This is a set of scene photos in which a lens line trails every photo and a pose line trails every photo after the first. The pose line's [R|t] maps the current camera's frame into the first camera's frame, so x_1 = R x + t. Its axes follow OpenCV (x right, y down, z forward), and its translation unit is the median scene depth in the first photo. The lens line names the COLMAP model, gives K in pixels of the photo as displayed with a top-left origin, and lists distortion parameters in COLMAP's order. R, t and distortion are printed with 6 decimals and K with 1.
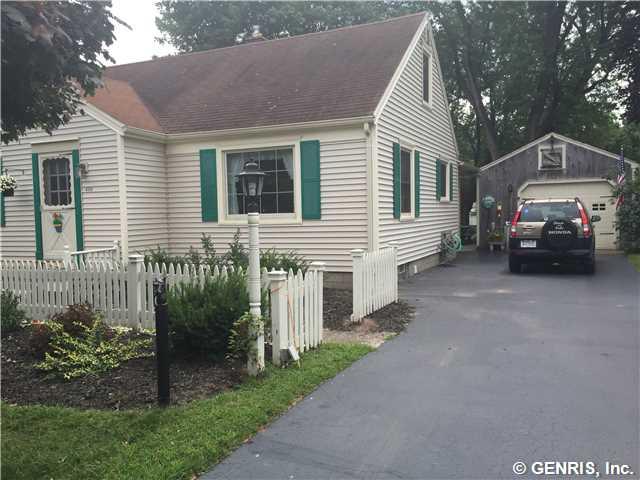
lens RADIAL K [[545.5, 0, 320.1], [0, 545.5, 240.3], [0, 0, 1]] dist [-0.012608, -0.003013]
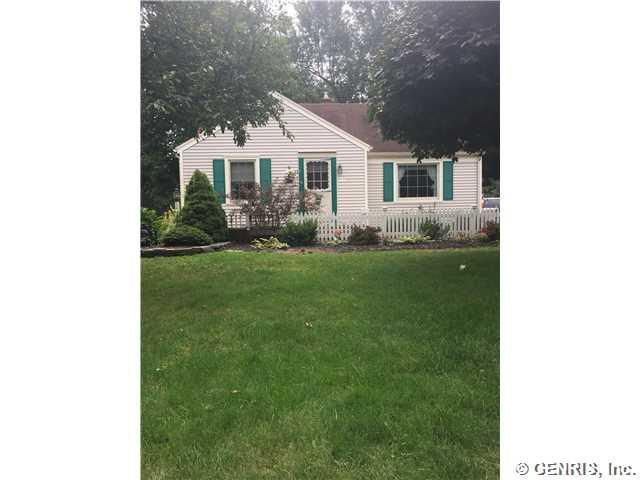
lens RADIAL K [[545.5, 0, 320.2], [0, 545.5, 240.6], [0, 0, 1]] dist [-0.012608, -0.003013]
pose [[0.863354, -0.008851, 0.504521, -1.351337], [0.030224, 0.998958, -0.034194, 0.156273], [-0.503693, 0.044770, 0.862722, -0.471132]]
